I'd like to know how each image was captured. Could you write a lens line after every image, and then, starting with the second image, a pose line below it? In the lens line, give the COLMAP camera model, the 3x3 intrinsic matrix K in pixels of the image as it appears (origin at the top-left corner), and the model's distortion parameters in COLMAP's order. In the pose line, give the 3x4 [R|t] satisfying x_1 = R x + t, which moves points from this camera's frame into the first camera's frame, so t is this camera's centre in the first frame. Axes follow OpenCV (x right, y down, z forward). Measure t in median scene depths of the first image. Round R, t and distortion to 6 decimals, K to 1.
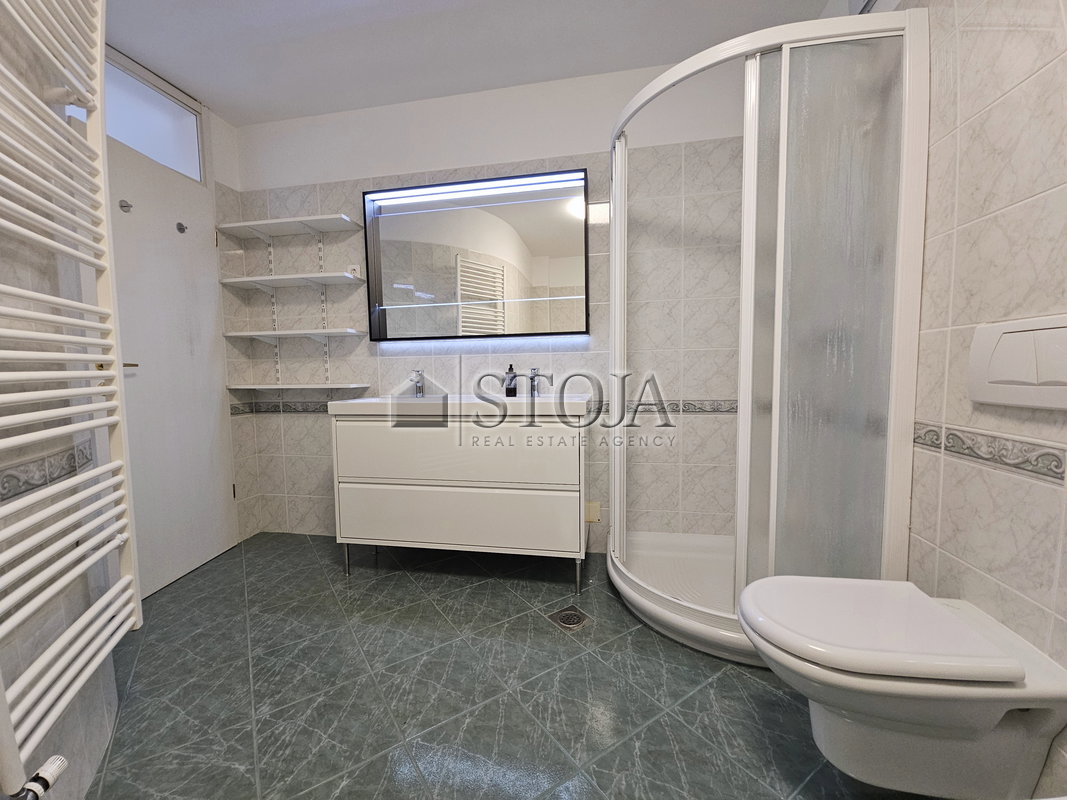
lens RADIAL K [[437.0, 0, 531.1], [0, 437.0, 408.6], [0, 0, 1]] dist [0.003911, -0.001206]
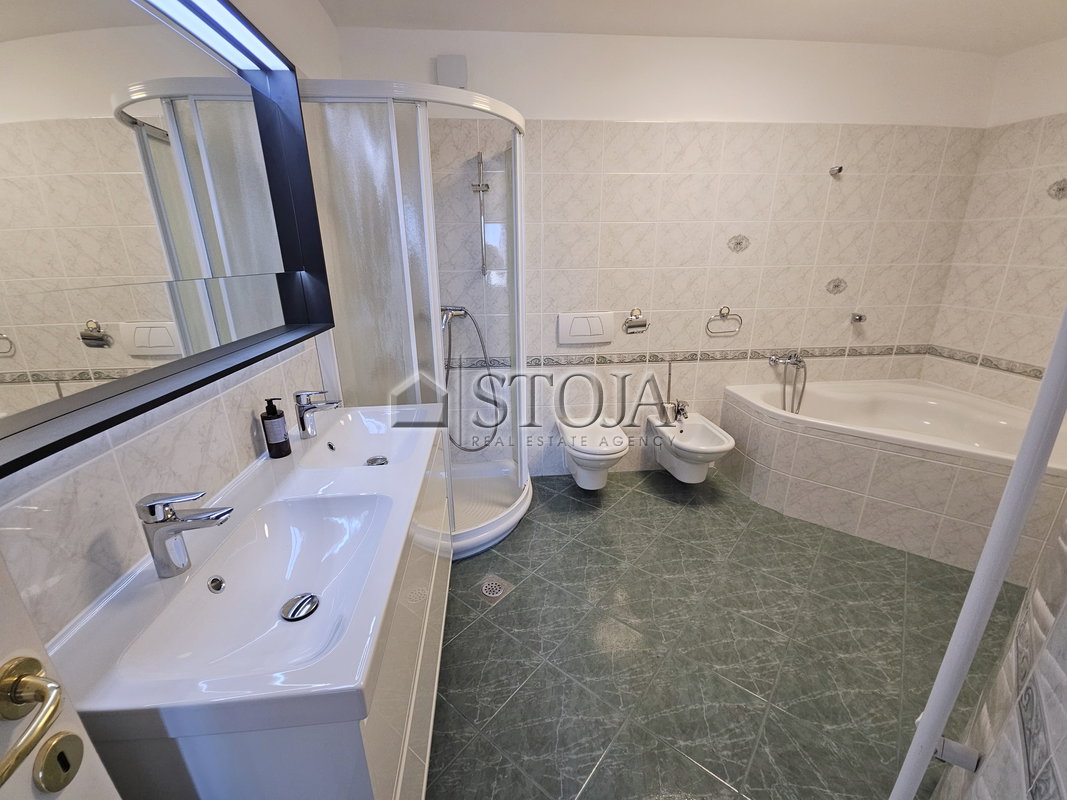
lens RADIAL K [[437.0, 0, 525.3], [0, 437.0, 401.7], [0, 0, 1]] dist [0.003911, -0.001206]
pose [[-0.262193, -0.282660, 0.922691, -1.091566], [0.099872, 0.943058, 0.317280, -0.414814], [-0.959833, 0.175340, -0.219033, 1.431045]]
